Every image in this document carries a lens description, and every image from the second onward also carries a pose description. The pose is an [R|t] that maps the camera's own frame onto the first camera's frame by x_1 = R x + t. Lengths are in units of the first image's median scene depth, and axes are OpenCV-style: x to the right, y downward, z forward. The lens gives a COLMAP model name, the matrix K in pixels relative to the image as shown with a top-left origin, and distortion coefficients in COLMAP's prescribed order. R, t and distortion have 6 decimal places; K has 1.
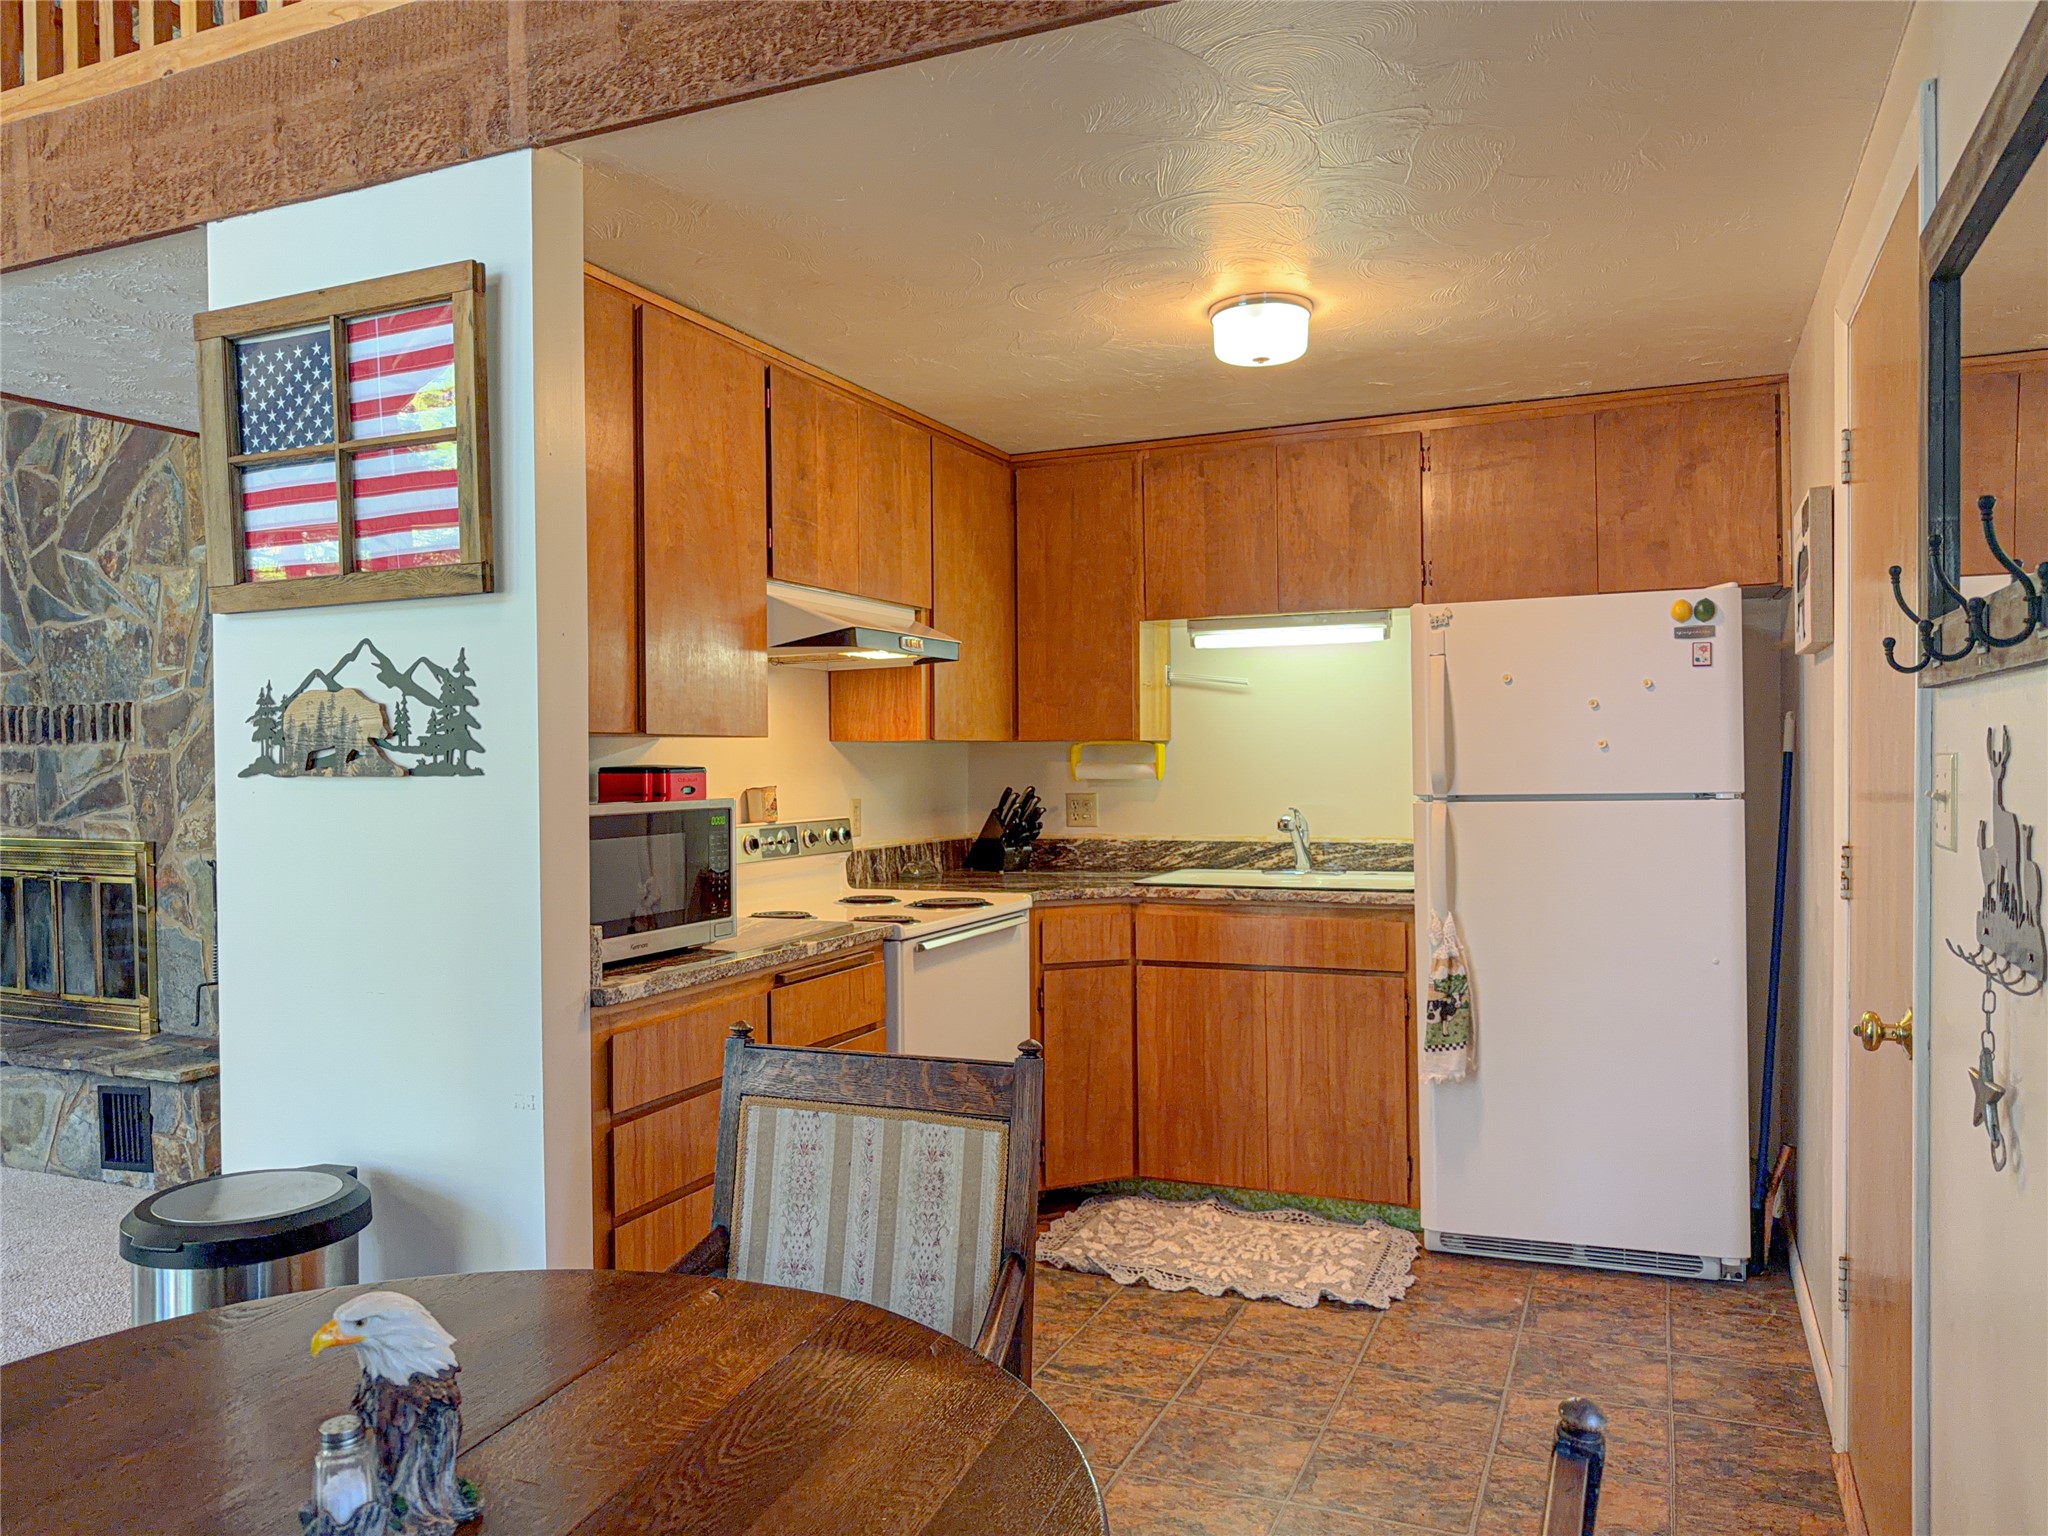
lens RADIAL K [[1457.4, 0, 1035.7], [0, 1457.4, 778.9], [0, 0, 1]] dist [0.011693, -0.018106]
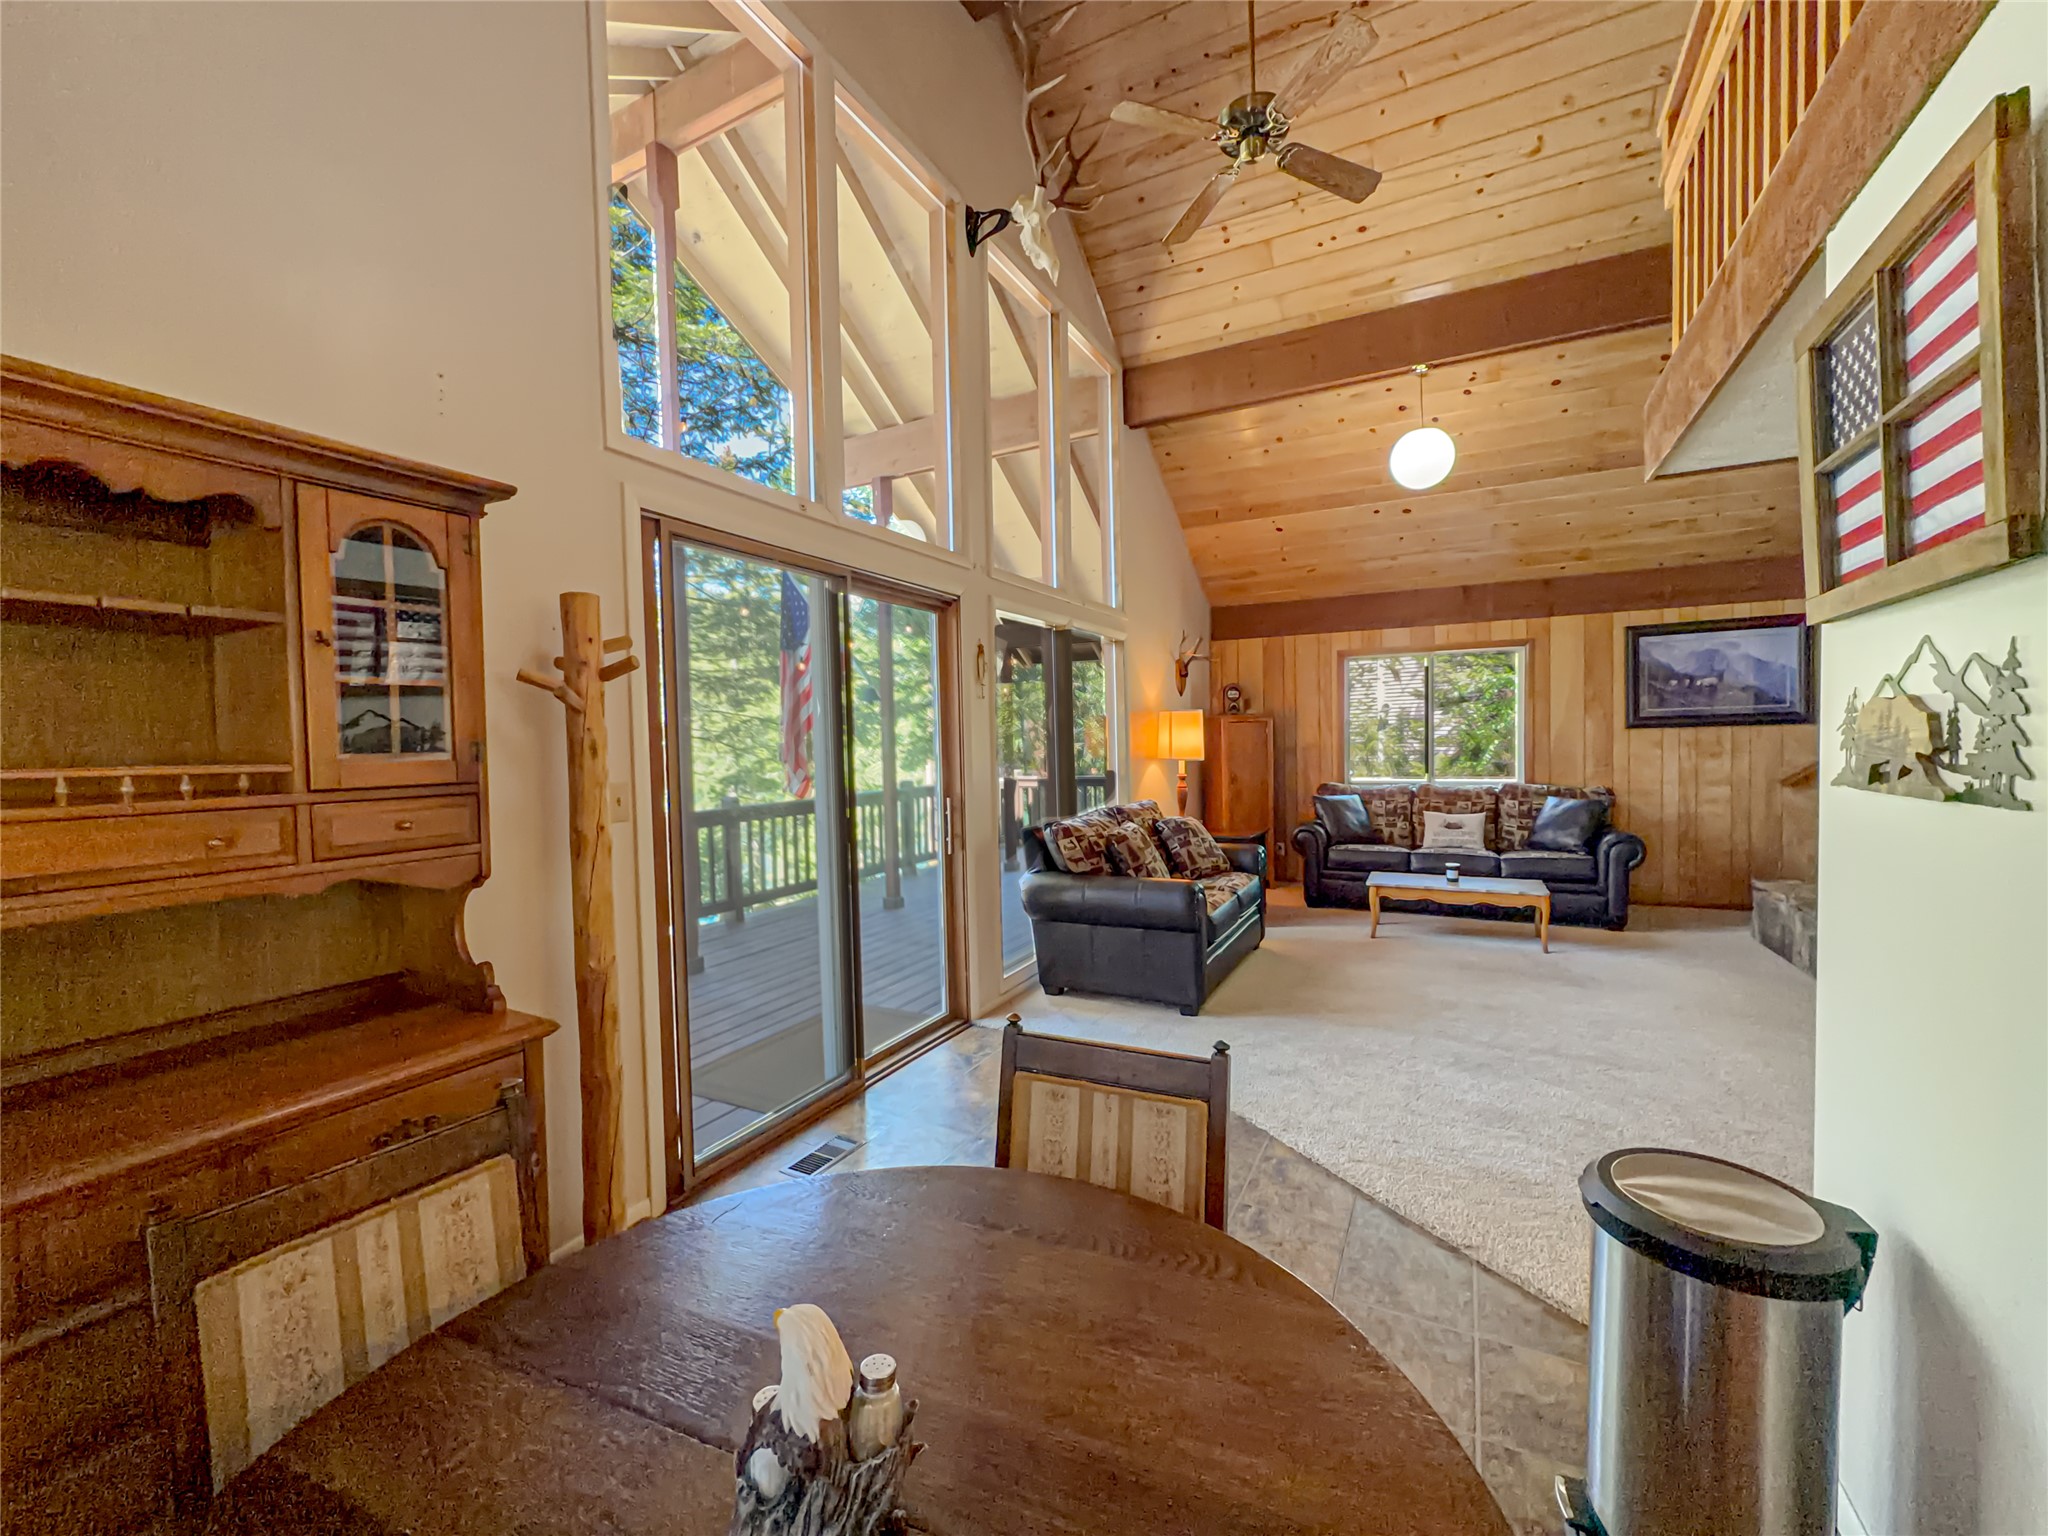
lens RADIAL K [[822.7, 0, 1018.6], [0, 822.7, 768.9], [0, 0, 1]] dist [-0.003525, 0.000886]
pose [[-0.077522, 0.041698, -0.996118, 0.034002], [0.004266, 0.999130, 0.041492, -0.022607], [0.996981, -0.001032, -0.077633, 0.284741]]
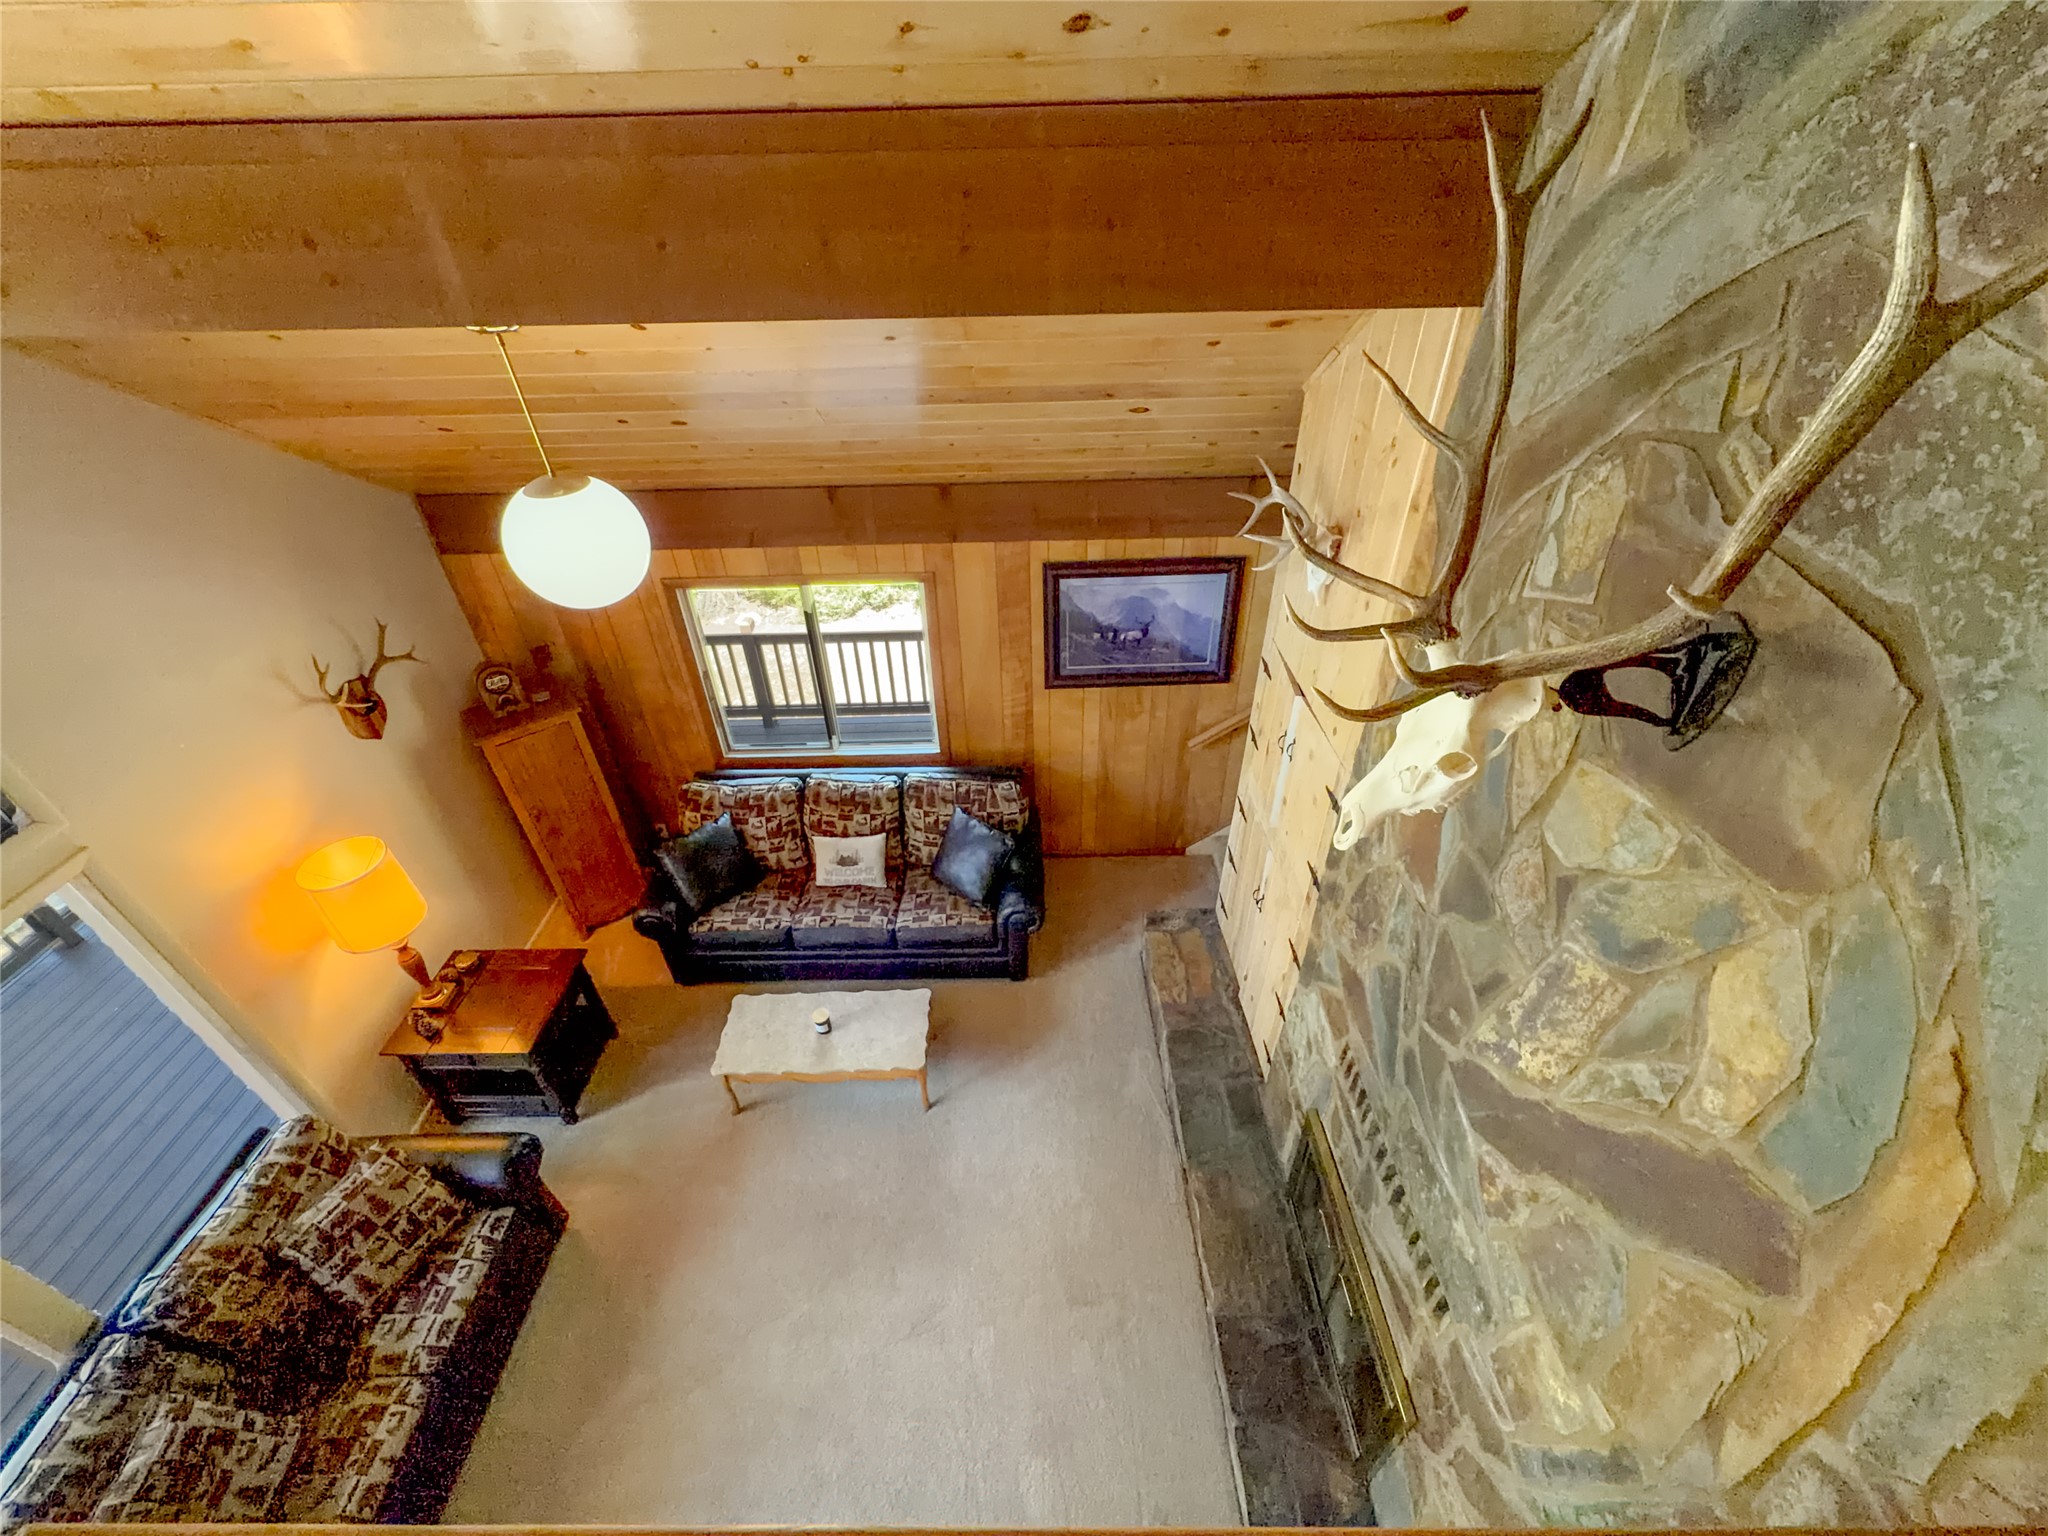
lens RADIAL K [[822.7, 0, 1026.7], [0, 822.7, 768.6], [0, 0, 1]] dist [-0.003525, 0.000886]
pose [[0.409098, 0.538891, -0.736366, -0.613244], [0.003286, 0.806110, 0.591757, -0.598030], [0.912485, -0.244506, 0.328007, 0.815777]]
